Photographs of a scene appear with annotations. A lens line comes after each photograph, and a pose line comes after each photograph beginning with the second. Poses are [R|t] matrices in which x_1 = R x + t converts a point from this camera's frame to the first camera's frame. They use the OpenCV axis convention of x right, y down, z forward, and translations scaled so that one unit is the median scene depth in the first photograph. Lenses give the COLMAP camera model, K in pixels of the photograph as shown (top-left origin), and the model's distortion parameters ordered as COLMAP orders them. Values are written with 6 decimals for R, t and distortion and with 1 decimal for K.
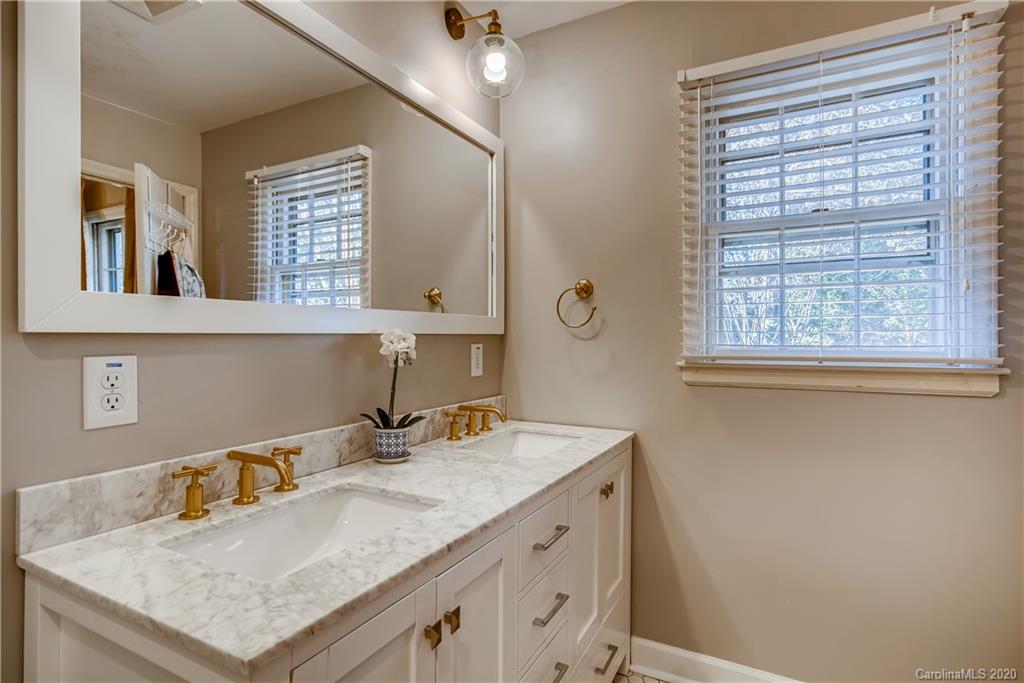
lens RADIAL K [[516.4, 0, 517.6], [0, 516.4, 336.6], [0, 0, 1]] dist [-0.022324, 0.030973]
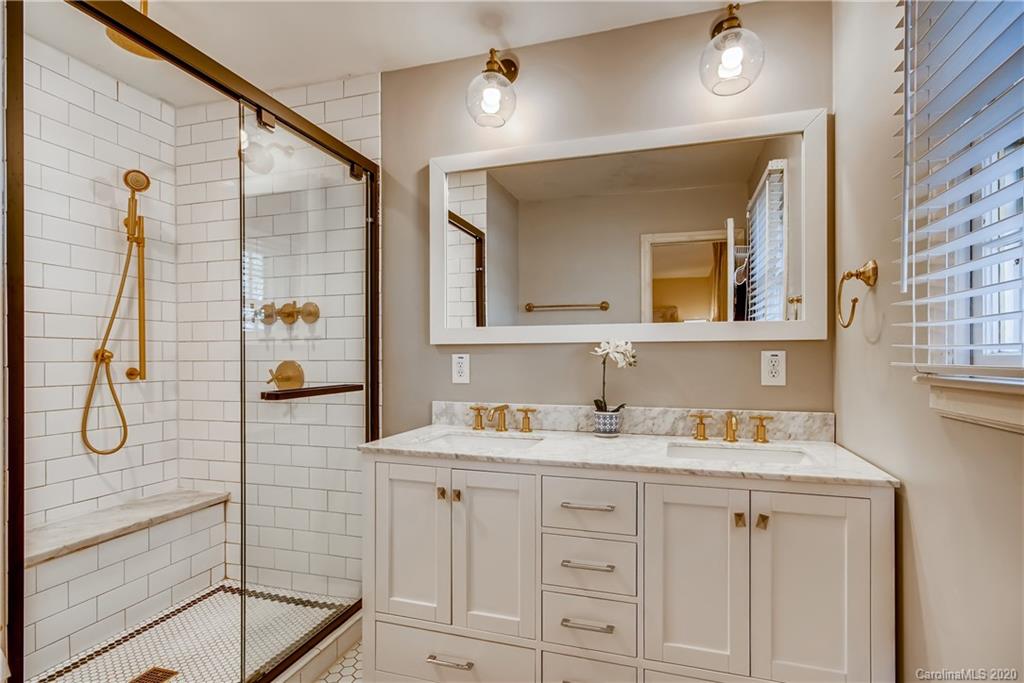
lens RADIAL K [[510.1, 0, 518.0], [0, 510.1, 345.7], [0, 0, 1]] dist [-0.015745, 0.019391]
pose [[0.201910, -0.019056, -0.979219, 1.232302], [0.004144, 0.999818, -0.018602, 0.033666], [0.979395, -0.000302, 0.201953, 0.606398]]
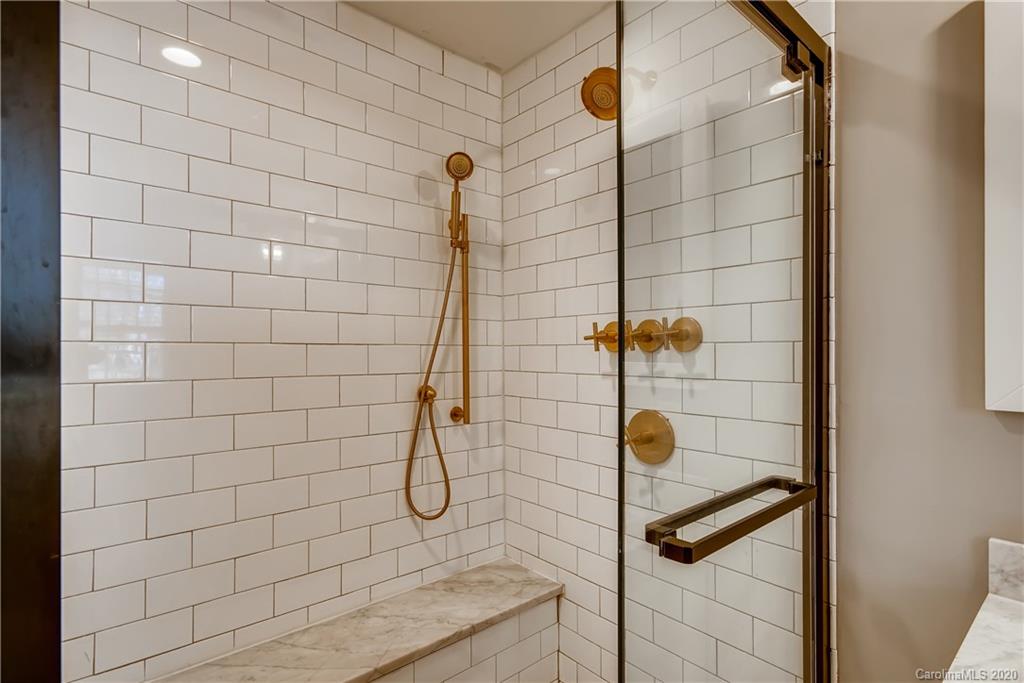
lens RADIAL K [[510.1, 0, 518.0], [0, 510.1, 345.7], [0, 0, 1]] dist [-0.015745, 0.019391]
pose [[-0.355188, -0.019080, -0.934600, 0.382356], [-0.006456, 0.999818, -0.017958, -0.086775], [0.934773, -0.000344, -0.355246, 0.266809]]
